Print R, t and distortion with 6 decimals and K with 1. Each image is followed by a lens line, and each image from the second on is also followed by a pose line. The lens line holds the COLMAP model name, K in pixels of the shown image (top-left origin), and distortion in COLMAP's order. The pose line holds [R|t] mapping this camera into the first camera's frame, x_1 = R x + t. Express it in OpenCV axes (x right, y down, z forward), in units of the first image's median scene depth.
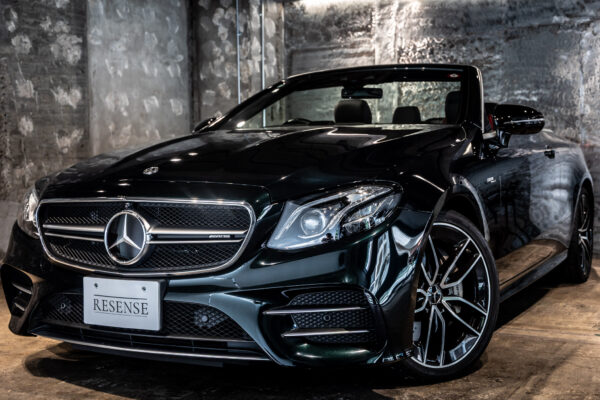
lens RADIAL K [[849.2, 0, 300.9], [0, 849.2, 200.1], [0, 0, 1]] dist [0.008074, 0.034680]
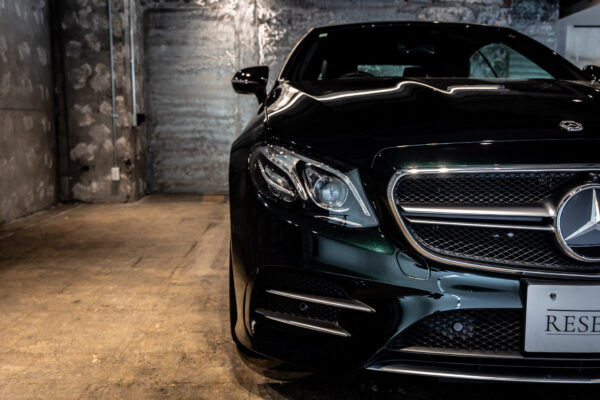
lens RADIAL K [[613.1, 0, 299.5], [0, 613.1, 201.7], [0, 0, 1]] dist [0.003328, 0.016764]
pose [[0.870946, -0.051674, 0.488655, -0.293990], [0.008182, 0.995842, 0.090725, -0.009125], [-0.491311, -0.075018, 0.867747, 0.306865]]
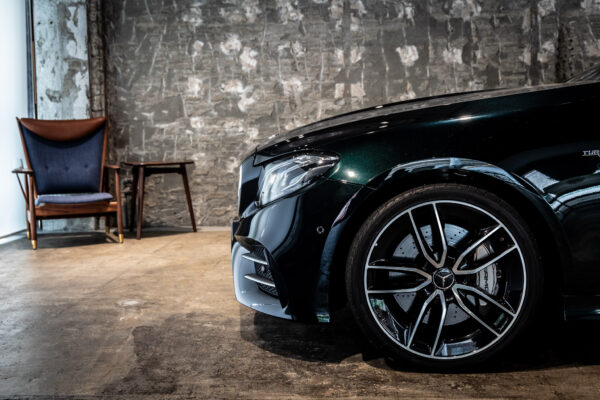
lens RADIAL K [[782.6, 0, 298.3], [0, 782.6, 190.6], [0, 0, 1]] dist [0.035240, -0.023690]
pose [[0.414847, 0.082734, -0.906122, 0.408481], [-0.029124, 0.996555, 0.077658, -0.019815], [0.909425, -0.005826, 0.415827, 0.253824]]
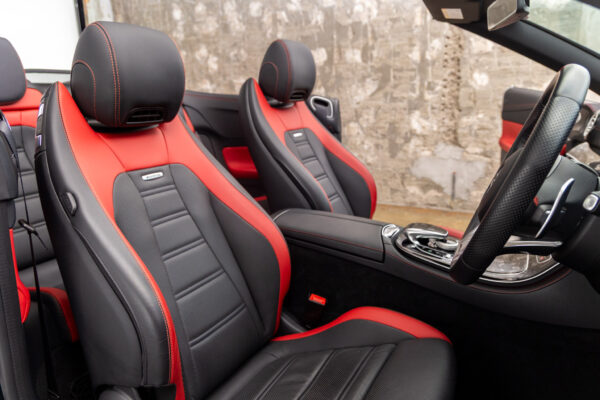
lens RADIAL K [[444.8, 0, 301.5], [0, 444.8, 202.2], [0, 0, 1]] dist [-0.004090, 0.002611]
pose [[0.006750, 0.244712, -0.969572, 0.265433], [-0.027334, 0.969277, 0.244447, -0.066208], [0.999604, 0.024852, 0.013232, 0.748724]]
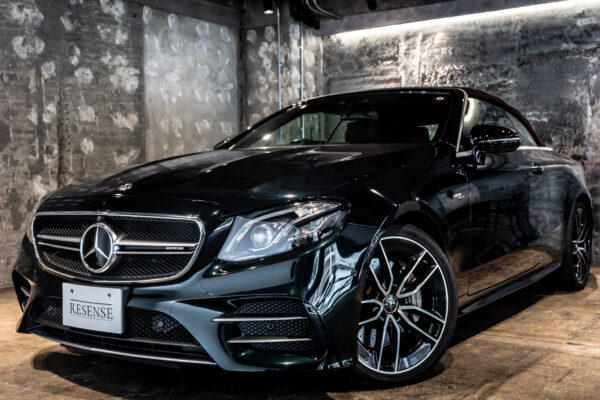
lens RADIAL K [[731.1, 0, 298.7], [0, 731.1, 200.0], [0, 0, 1]] dist [0.013830, 0.003270]
pose [[0.994280, 0.004271, -0.106723, 0.068695], [-0.005540, 0.999917, -0.011595, -0.003687], [0.106664, 0.012119, 0.994221, 0.038355]]
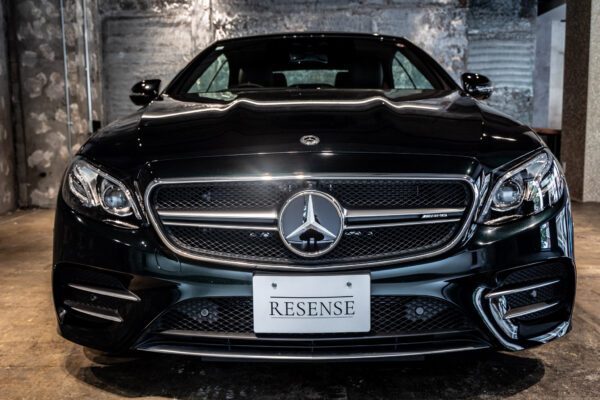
lens RADIAL K [[648.8, 0, 300.6], [0, 648.8, 200.9], [0, 0, 1]] dist [0.000522, 0.005556]
pose [[0.890866, -0.058184, 0.450524, -0.221147], [0.022321, 0.996172, 0.084516, -0.013609], [-0.453717, -0.065236, 0.888755, 0.202408]]
